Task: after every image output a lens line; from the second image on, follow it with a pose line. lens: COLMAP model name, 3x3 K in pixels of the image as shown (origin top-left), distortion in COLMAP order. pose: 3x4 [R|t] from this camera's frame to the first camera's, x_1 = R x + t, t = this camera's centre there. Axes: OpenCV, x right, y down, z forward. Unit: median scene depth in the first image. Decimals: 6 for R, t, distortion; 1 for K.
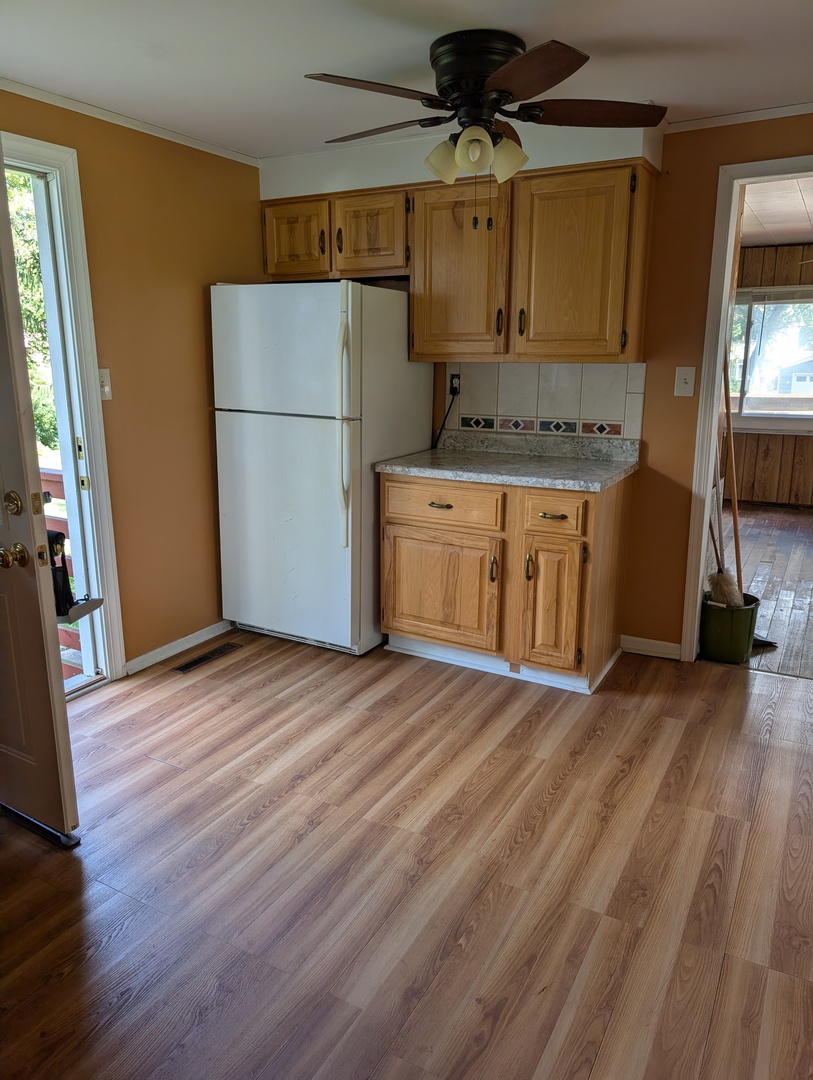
lens RADIAL K [[777.9, 0, 401.8], [0, 777.9, 525.4], [0, 0, 1]] dist [0.049571, -0.058286]
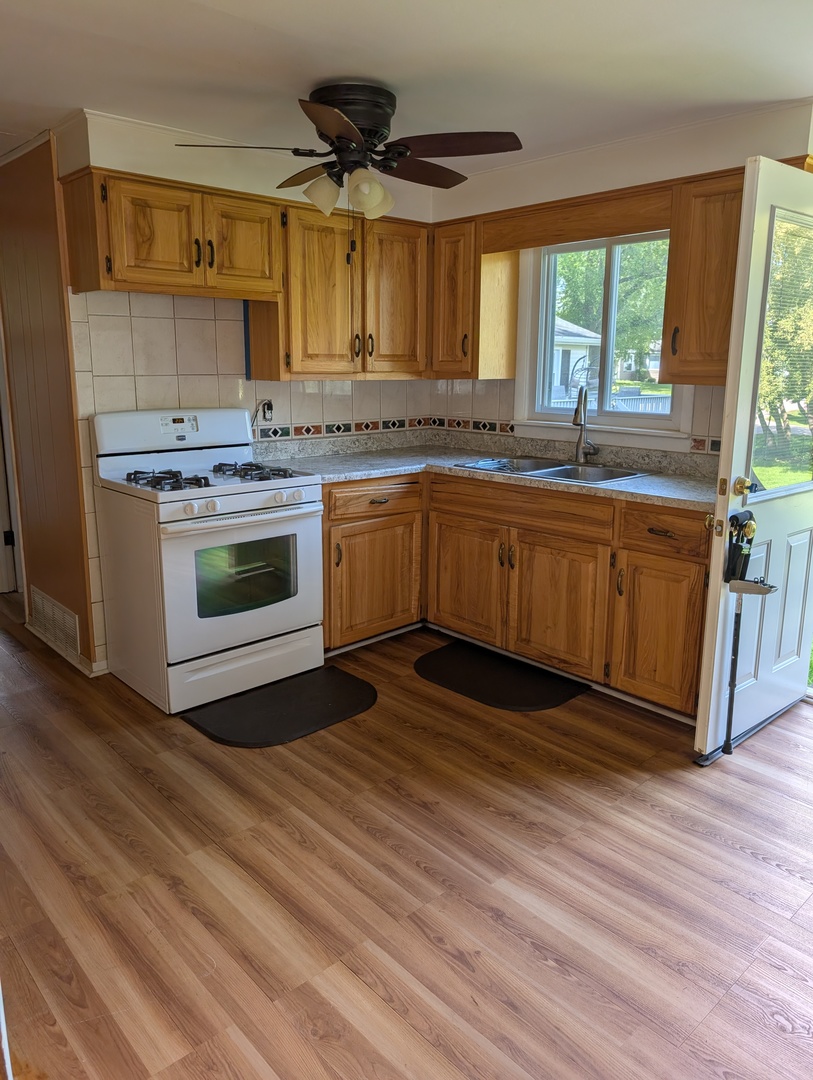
lens RADIAL K [[777.9, 0, 401.8], [0, 777.9, 525.4], [0, 0, 1]] dist [0.049571, -0.058286]
pose [[-0.324074, 0.199564, -0.924743, 1.011132], [-0.217683, 0.935537, 0.278180, -0.234219], [0.920647, 0.291451, -0.259742, 0.993269]]
